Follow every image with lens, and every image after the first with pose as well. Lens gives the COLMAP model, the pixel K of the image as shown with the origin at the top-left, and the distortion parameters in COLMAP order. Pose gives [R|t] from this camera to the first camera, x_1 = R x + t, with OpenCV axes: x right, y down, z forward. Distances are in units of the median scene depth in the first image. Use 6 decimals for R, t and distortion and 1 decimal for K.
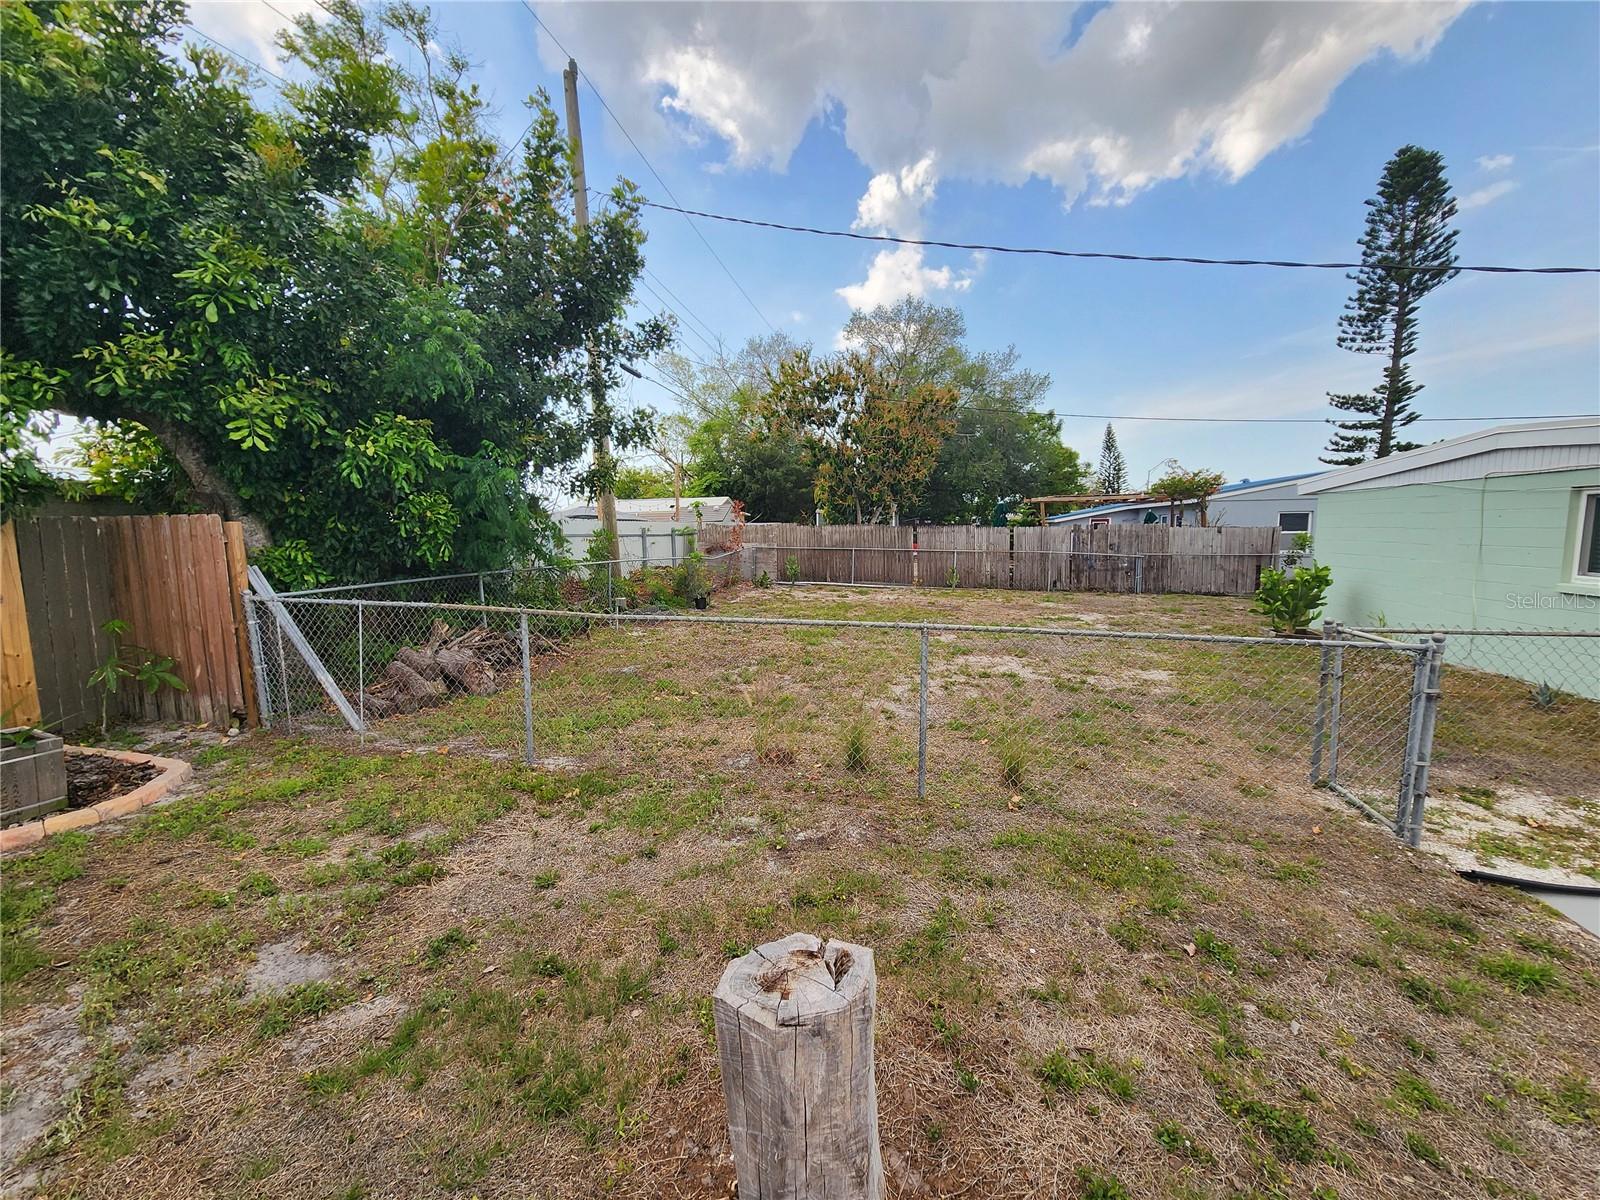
lens RADIAL K [[662.5, 0, 798.0], [0, 662.5, 616.7], [0, 0, 1]] dist [-0.000547, 0.001681]
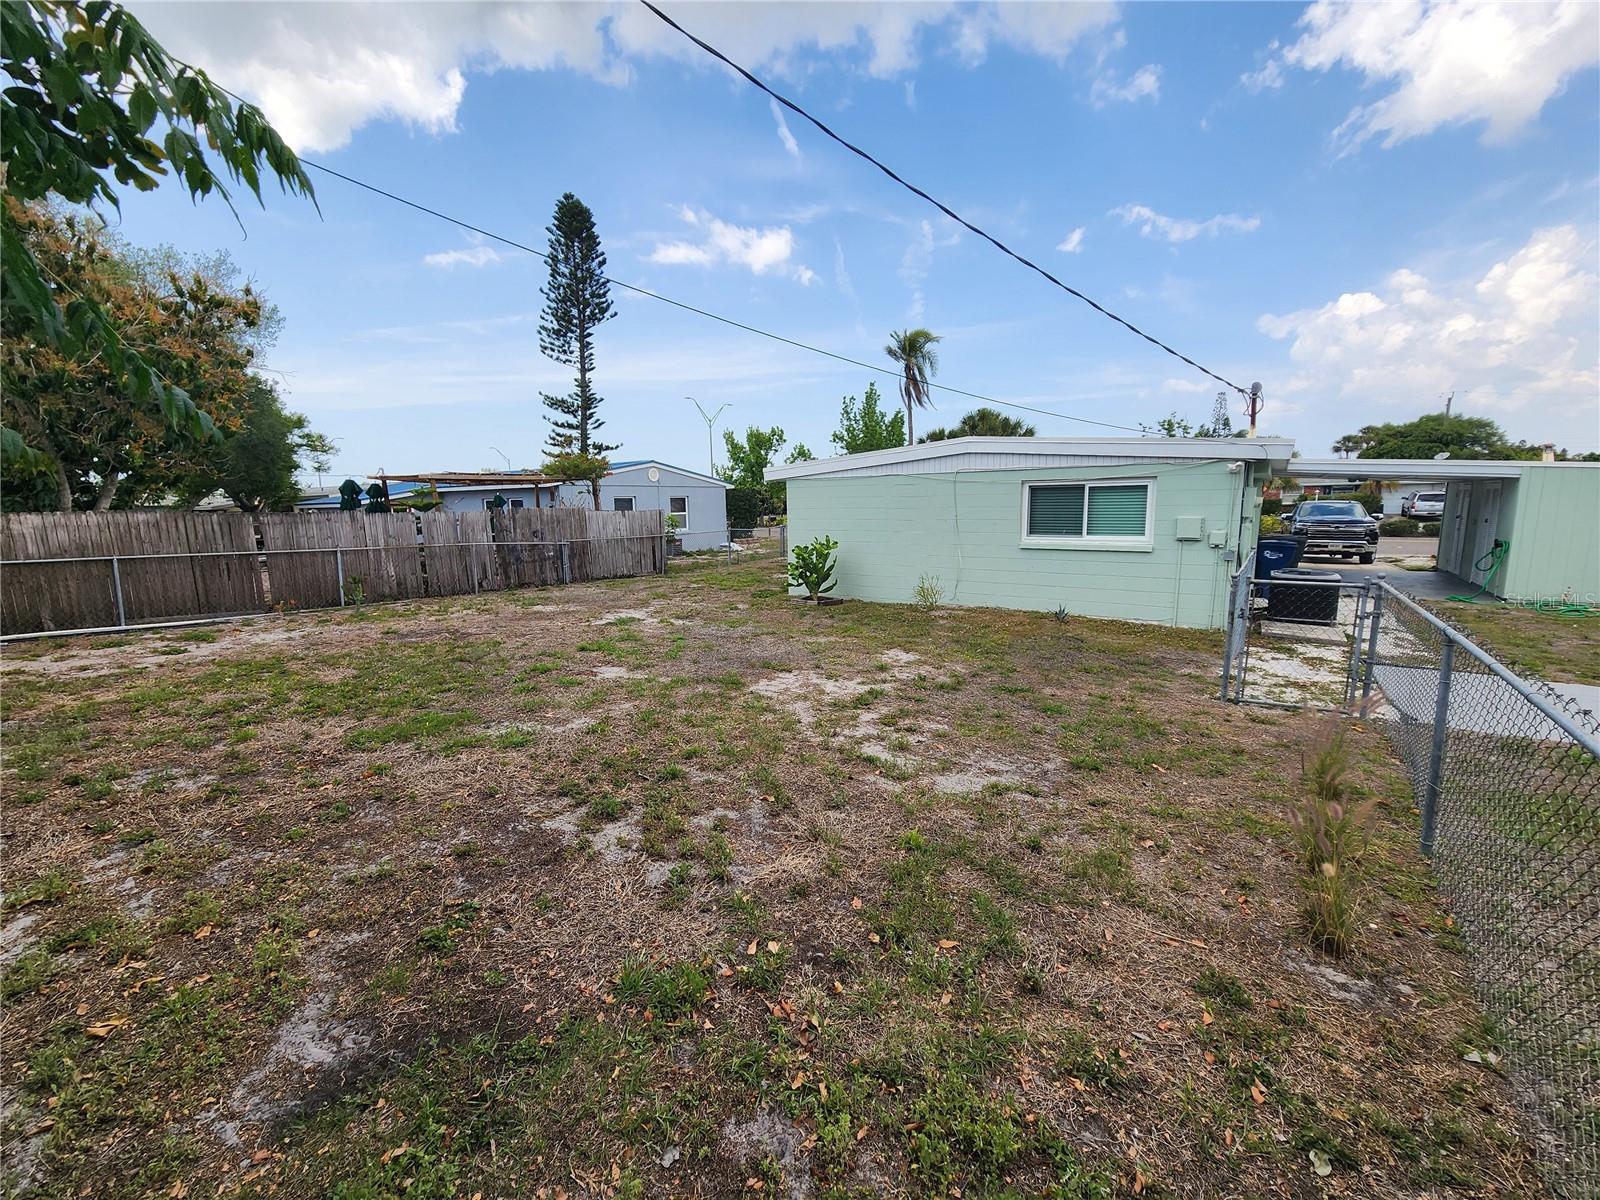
lens RADIAL K [[662.5, 0, 803.2], [0, 662.5, 609.7], [0, 0, 1]] dist [-0.000547, 0.001681]
pose [[0.398768, -0.141646, 0.906046, -0.183027], [0.133435, 0.986447, 0.095488, -0.041684], [-0.907292, 0.082821, 0.412264, 0.313168]]
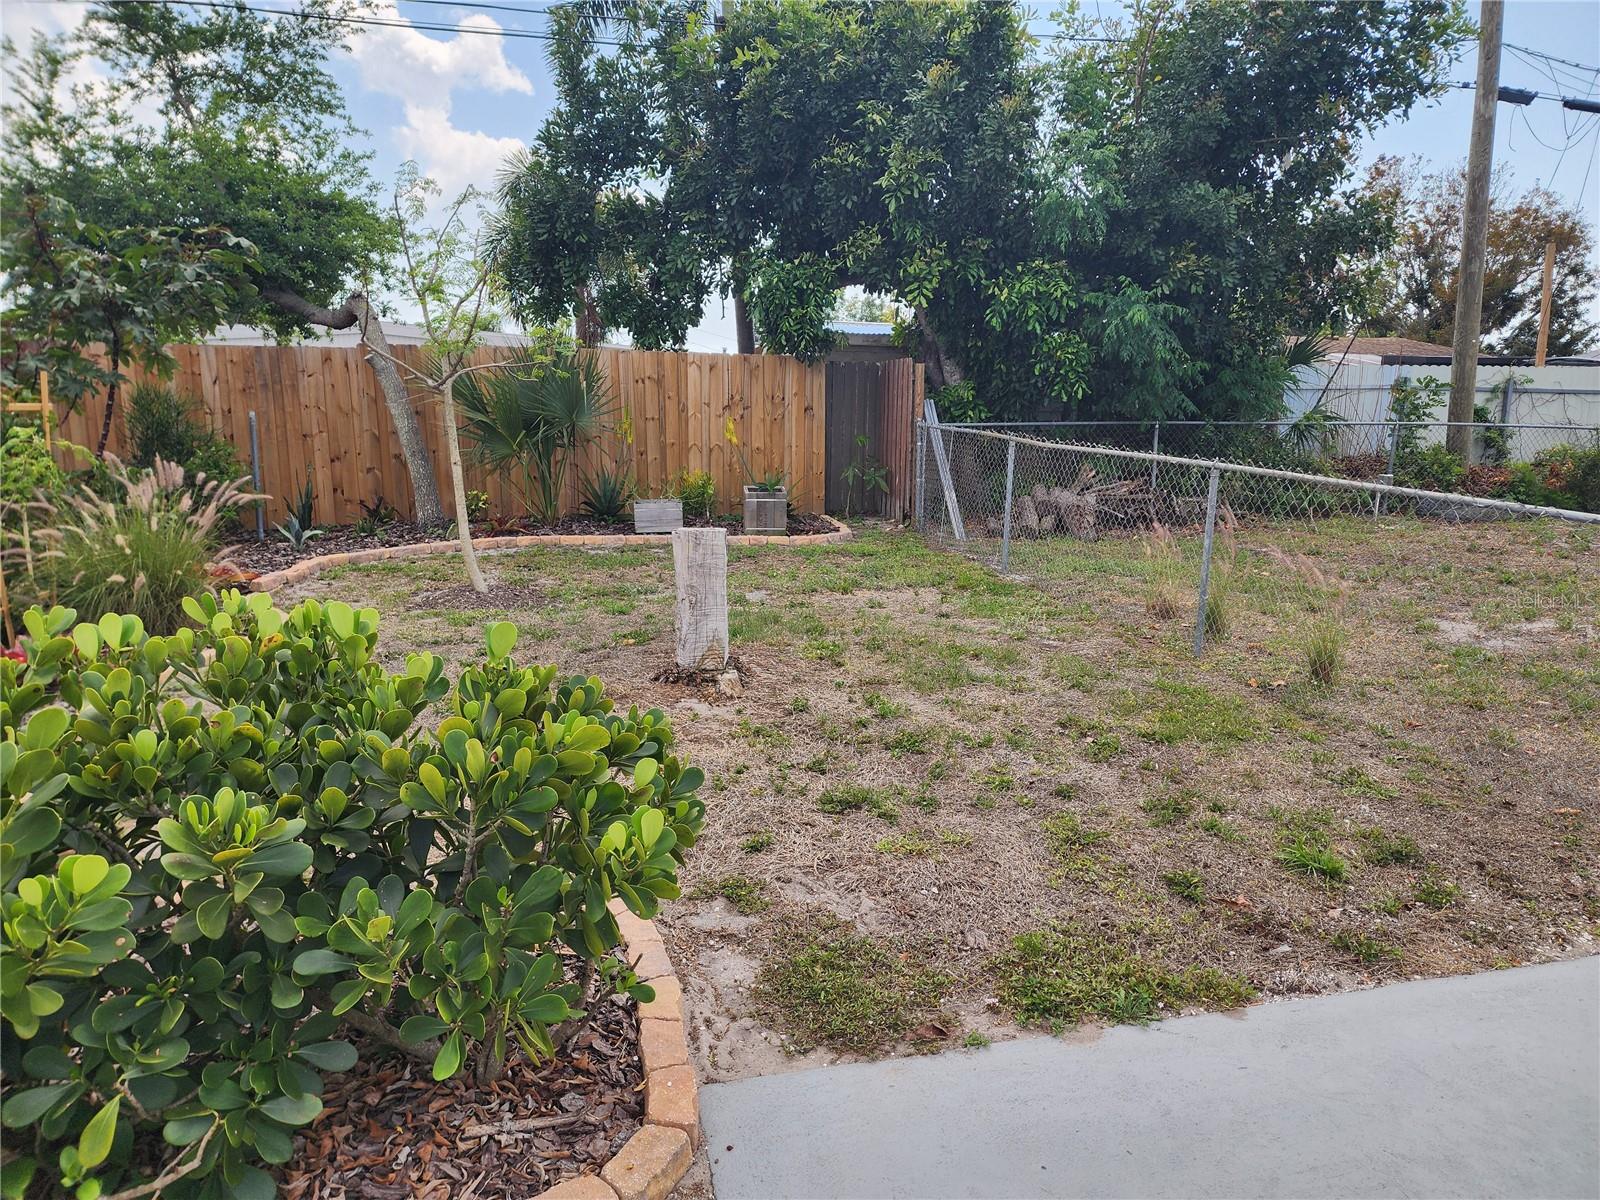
lens RADIAL K [[1071.9, 0, 811.5], [0, 1071.9, 588.4], [0, 0, 1]] dist [0.065454, -0.018137]
pose [[0.444397, 0.173895, -0.878790, 0.293255], [-0.135008, 0.982775, 0.126199, 0.015980], [0.885598, 0.062561, 0.460219, -0.033672]]
